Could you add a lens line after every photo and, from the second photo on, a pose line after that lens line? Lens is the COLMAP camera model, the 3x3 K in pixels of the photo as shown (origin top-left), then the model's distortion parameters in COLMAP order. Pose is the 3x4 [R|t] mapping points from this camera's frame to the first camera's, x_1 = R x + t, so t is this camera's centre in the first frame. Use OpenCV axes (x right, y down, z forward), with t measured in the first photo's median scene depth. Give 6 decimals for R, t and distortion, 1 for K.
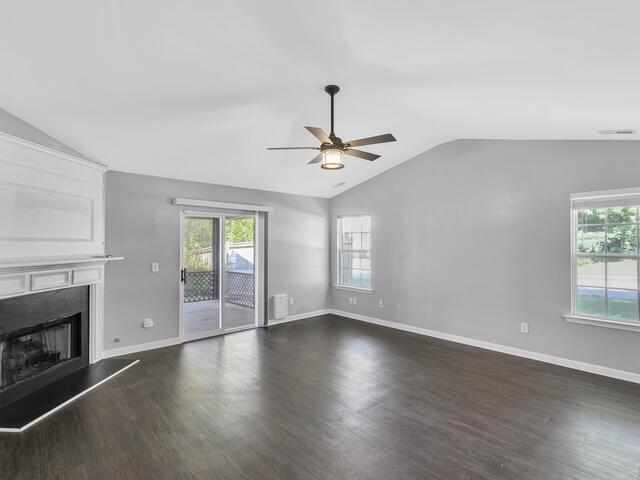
lens RADIAL K [[322.0, 0, 319.0], [0, 322.0, 240.7], [0, 0, 1]] dist [-0.003007, 0.001324]
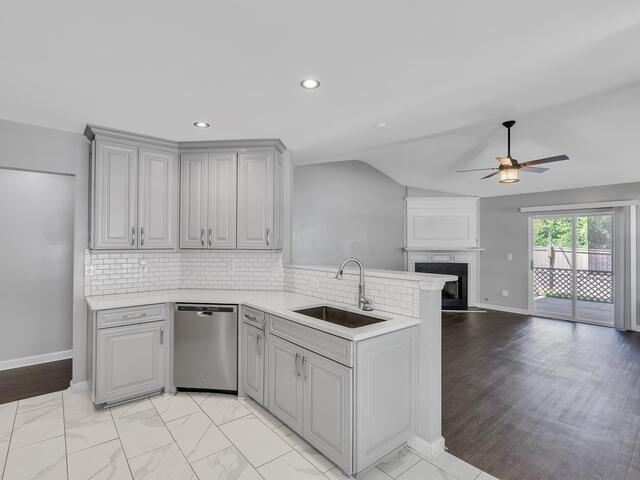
lens RADIAL K [[322.0, 0, 319.0], [0, 322.0, 240.7], [0, 0, 1]] dist [-0.003007, 0.001324]
pose [[-0.029181, -0.008470, -0.999538, 1.140179], [0.004722, 0.999952, -0.008612, 0.019740], [0.999563, -0.004971, -0.029140, 0.198714]]
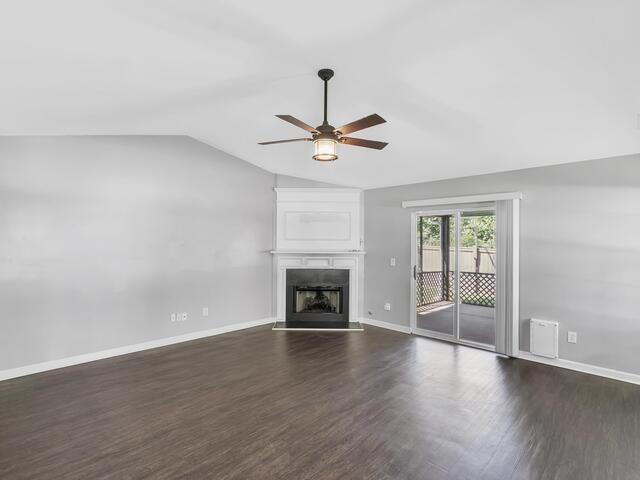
lens RADIAL K [[322.0, 0, 319.0], [0, 322.0, 240.7], [0, 0, 1]] dist [-0.003007, 0.001324]
pose [[0.058552, -0.003529, -0.998278, 0.780982], [0.002119, 0.999992, -0.003410, 0.007017], [0.998282, -0.001916, 0.058559, 0.756443]]
